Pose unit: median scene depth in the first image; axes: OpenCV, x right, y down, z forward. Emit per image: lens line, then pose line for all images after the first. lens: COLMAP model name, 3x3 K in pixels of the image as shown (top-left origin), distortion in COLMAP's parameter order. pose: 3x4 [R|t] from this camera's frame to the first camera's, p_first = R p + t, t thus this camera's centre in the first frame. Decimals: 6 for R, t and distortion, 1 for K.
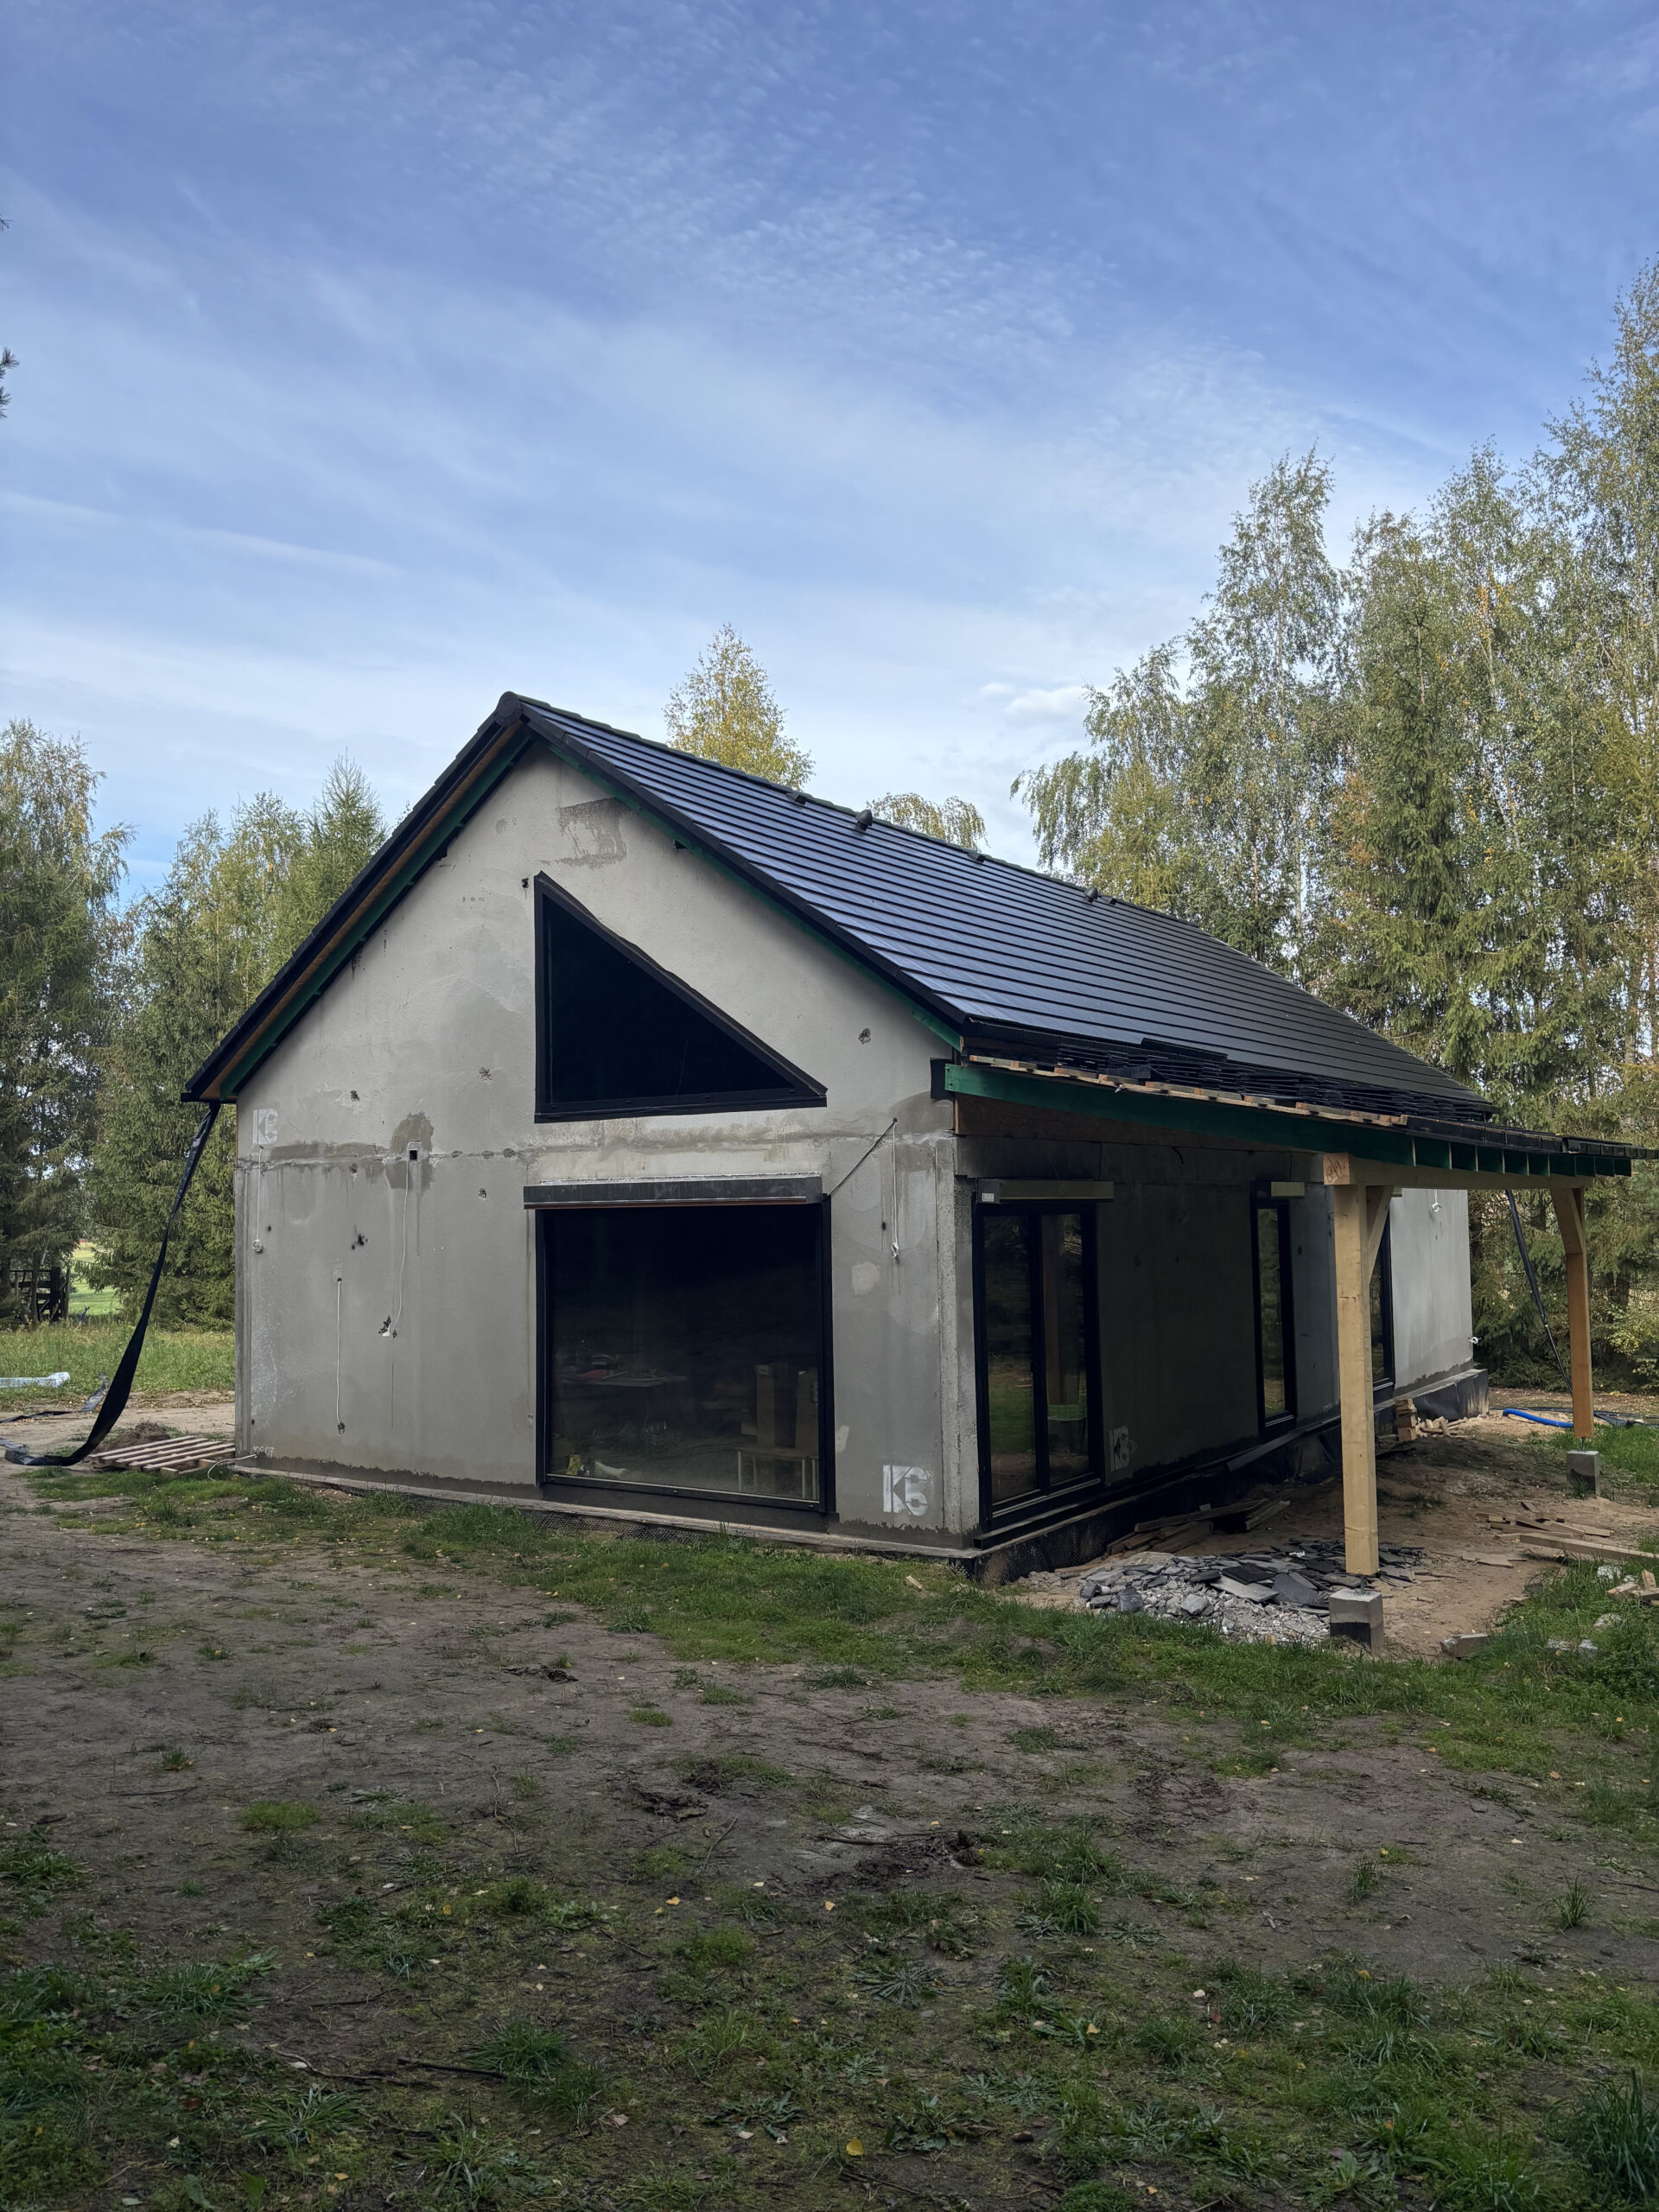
lens RADIAL K [[1656.4, 0, 829.5], [0, 1656.4, 1106.0], [0, 0, 1]] dist [0.130092, -0.296694]
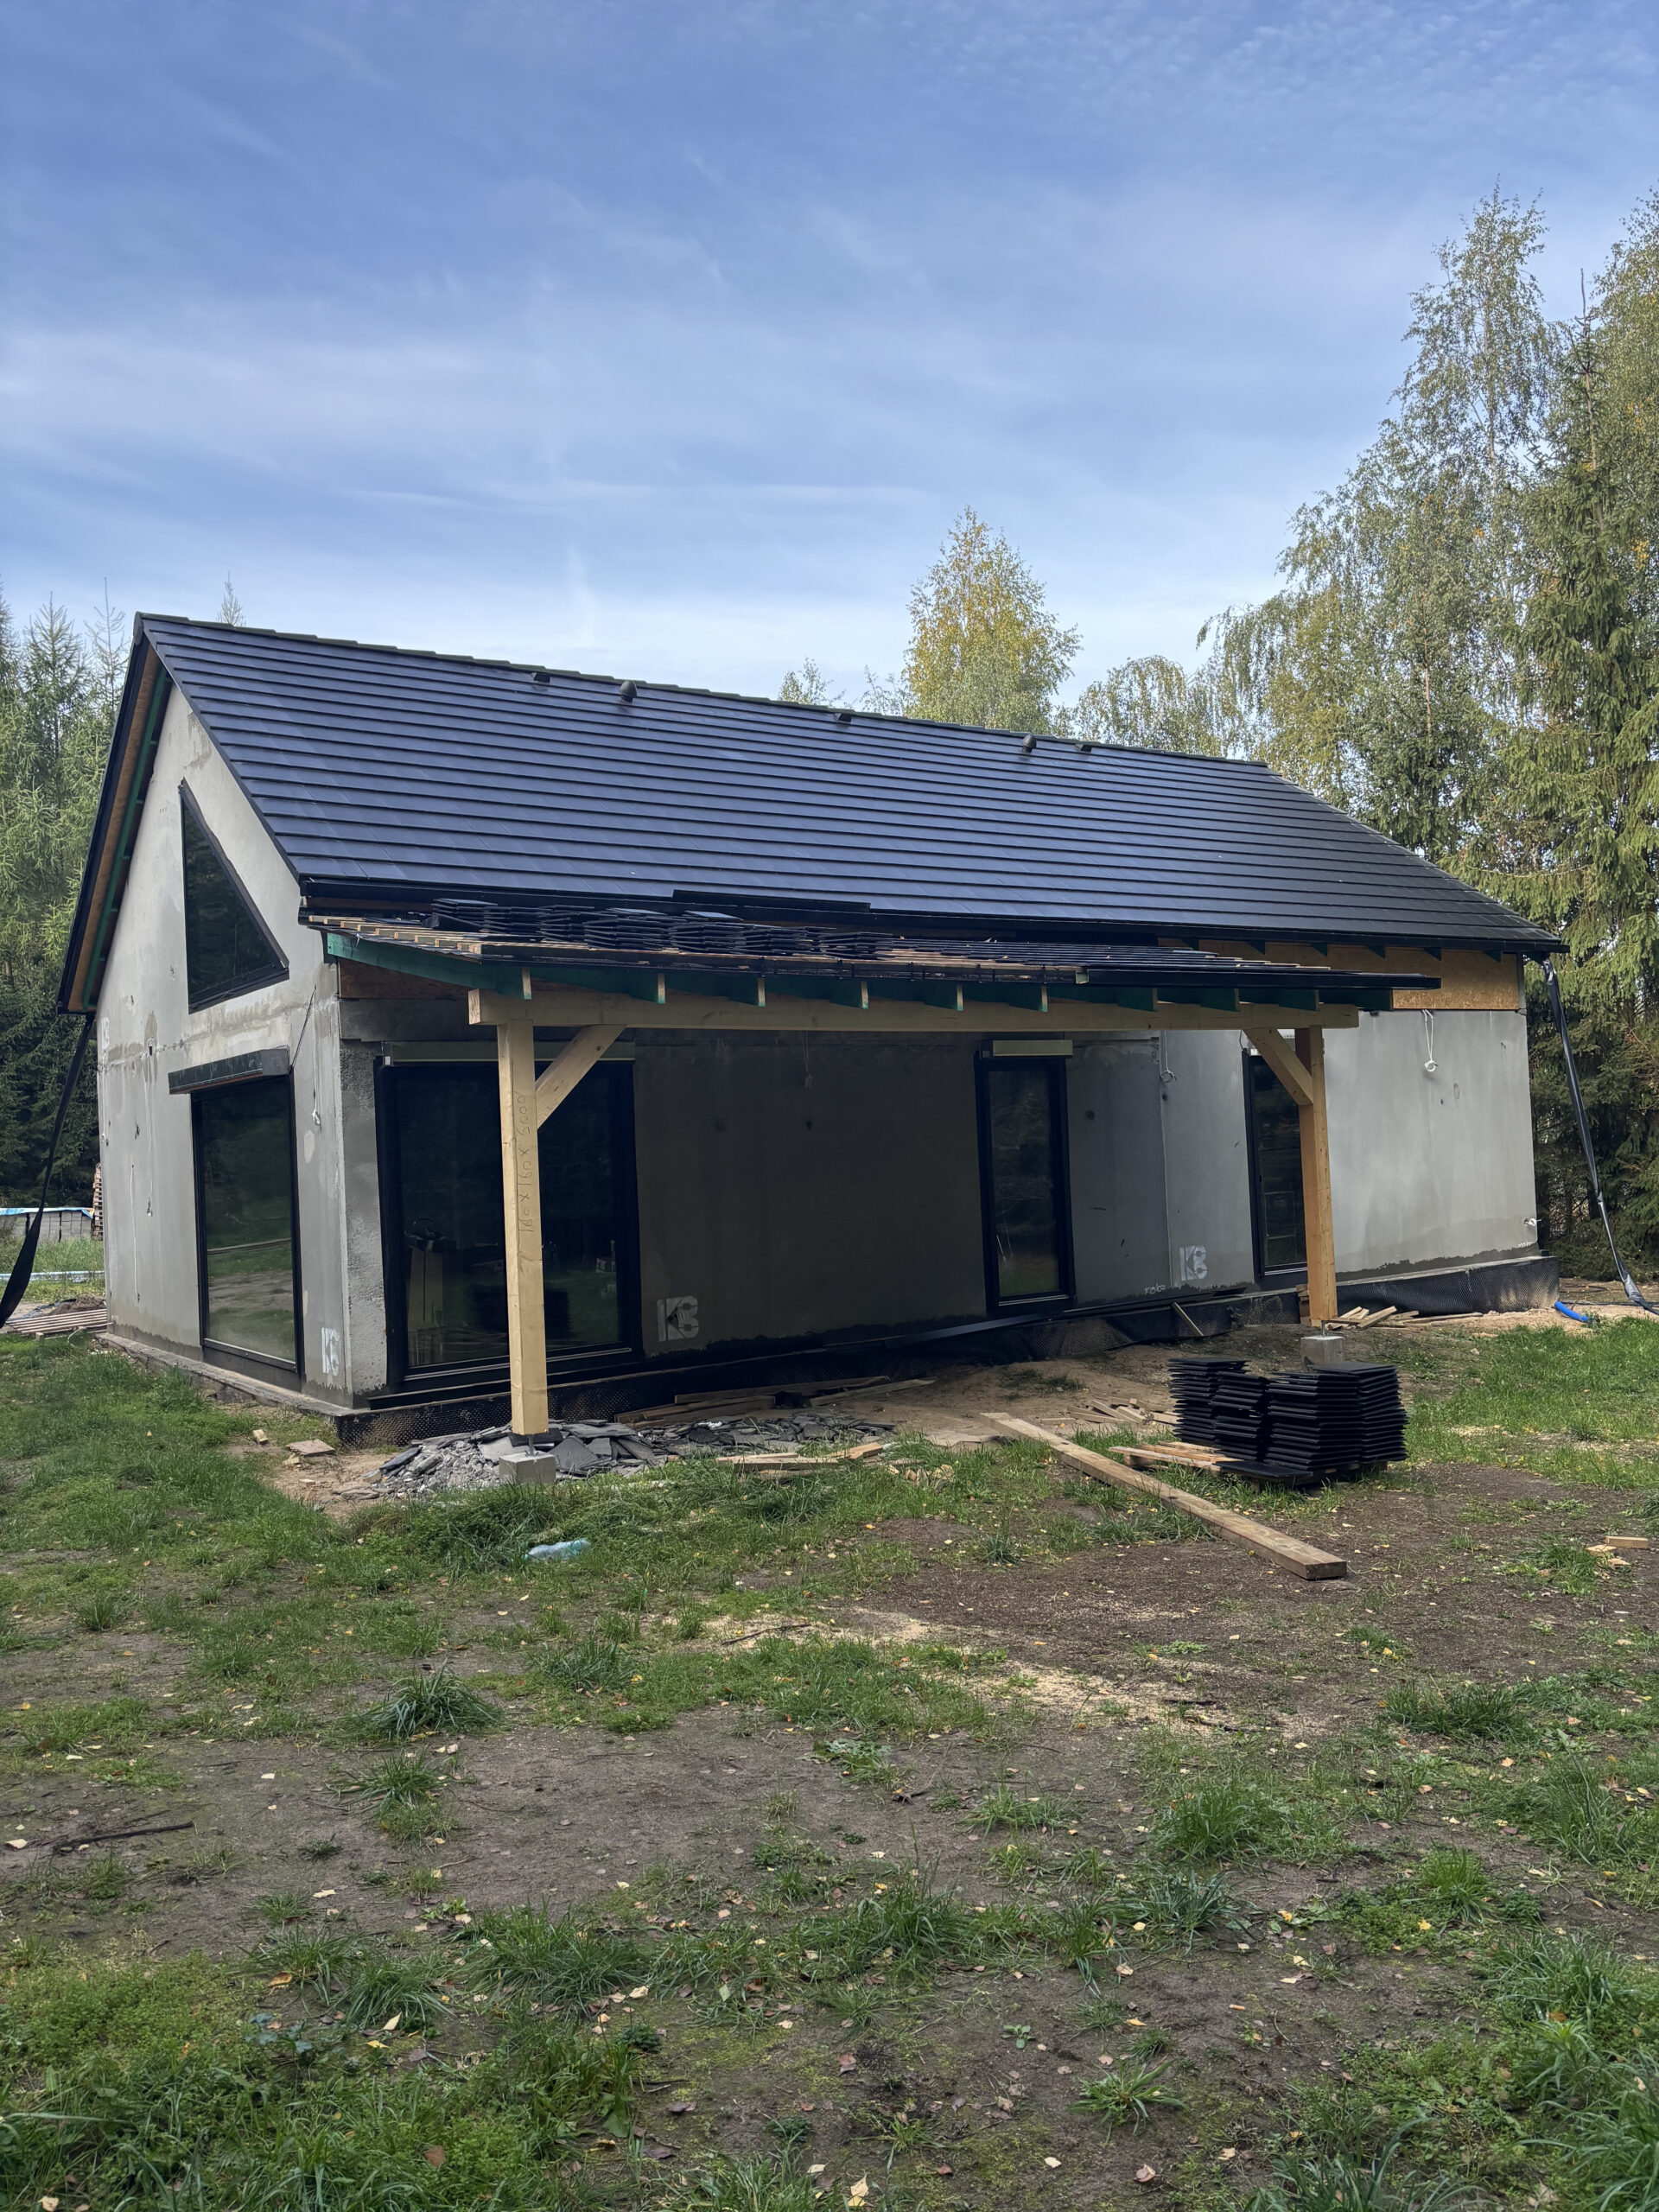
lens RADIAL K [[1650.5, 0, 892.8], [0, 1650.5, 1117.6], [0, 0, 1]] dist [0.089704, 0.003793]
pose [[0.940894, -0.027137, -0.337613, 0.604813], [0.047487, 0.997509, 0.052164, 0.043655], [0.335357, -0.065113, 0.939838, 0.142467]]
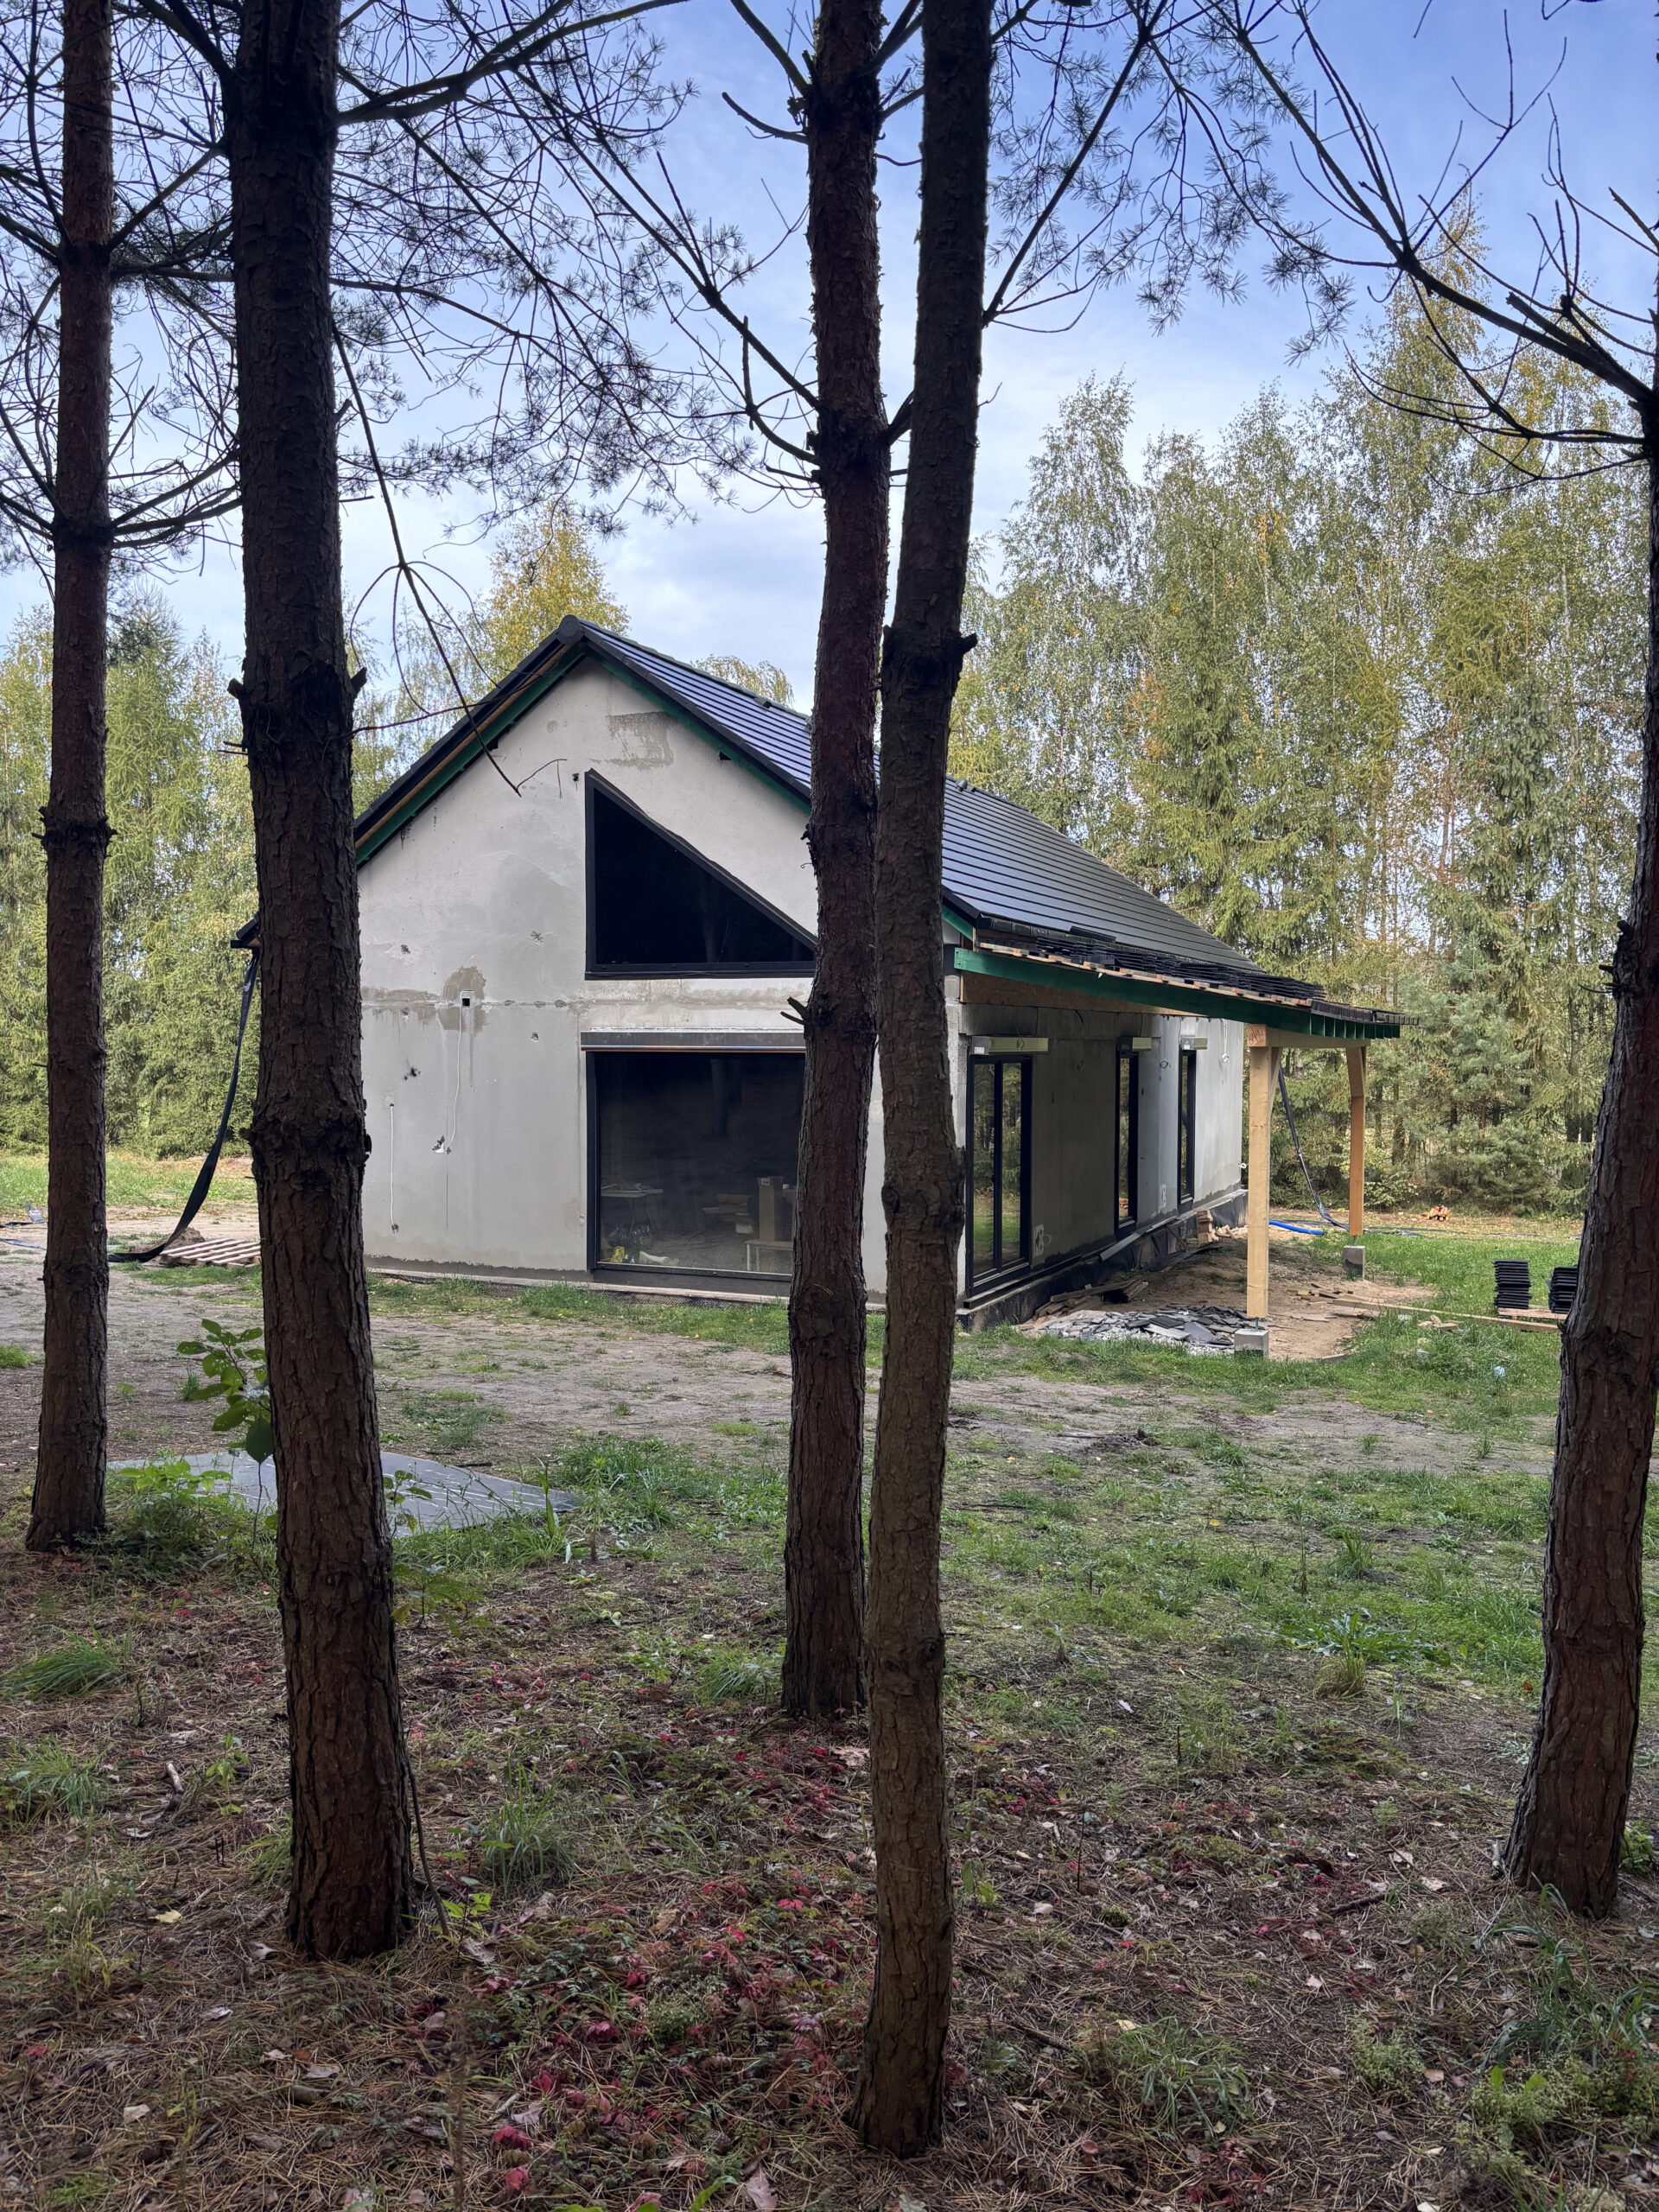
lens RADIAL K [[1633.2, 0, 829.5], [0, 1633.2, 1106.0], [0, 0, 1]] dist [0.217573, -0.551485]
pose [[0.984074, 0.012977, 0.177282, -0.213891], [-0.030284, 0.994990, 0.095273, -0.017951], [-0.175158, -0.099124, 0.979538, -0.220016]]
